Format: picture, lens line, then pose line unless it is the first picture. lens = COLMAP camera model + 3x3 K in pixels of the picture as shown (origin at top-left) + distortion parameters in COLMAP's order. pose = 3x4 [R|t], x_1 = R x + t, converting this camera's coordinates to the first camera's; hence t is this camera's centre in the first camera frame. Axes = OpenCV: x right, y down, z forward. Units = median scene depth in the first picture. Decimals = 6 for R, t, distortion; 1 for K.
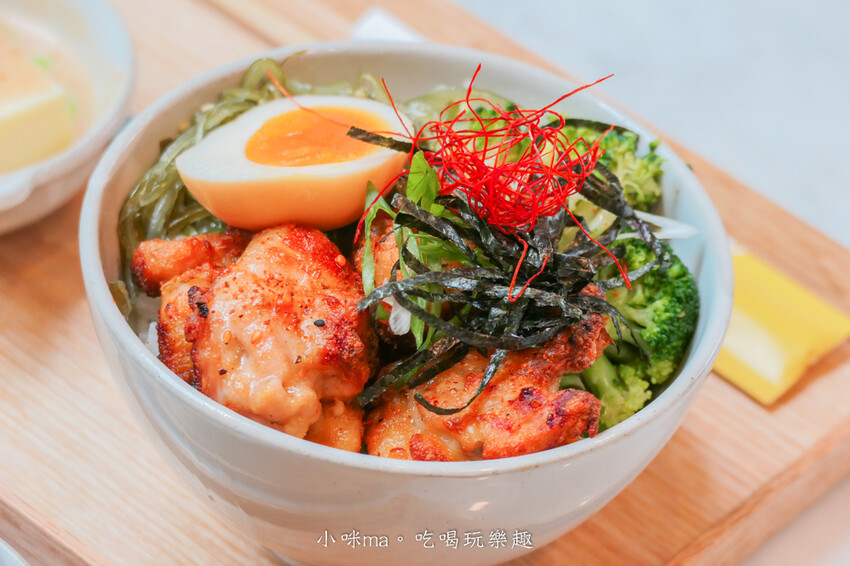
lens RADIAL K [[4401.9, 0, 425.4], [0, 4401.9, 282.0], [0, 0, 1]] dist [-0.227827, 0.000000]
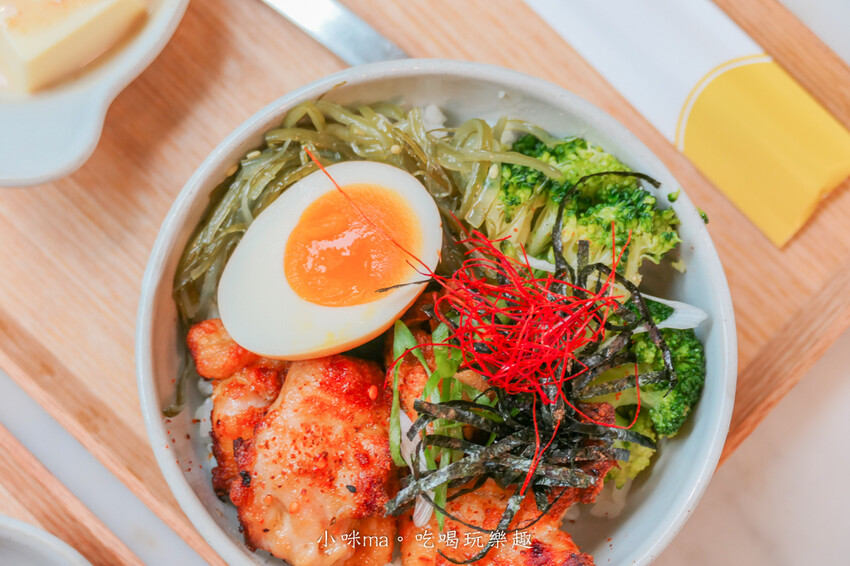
lens RADIAL K [[3240.1, 0, 425.0], [0, 3240.1, 283.0], [0, 0, 1]] dist [-0.542756, 0.000000]
pose [[0.997738, 0.020586, -0.063988, 0.044032], [0.025217, 0.767789, 0.640206, -0.533366], [0.062308, -0.640372, 0.765533, 0.398805]]
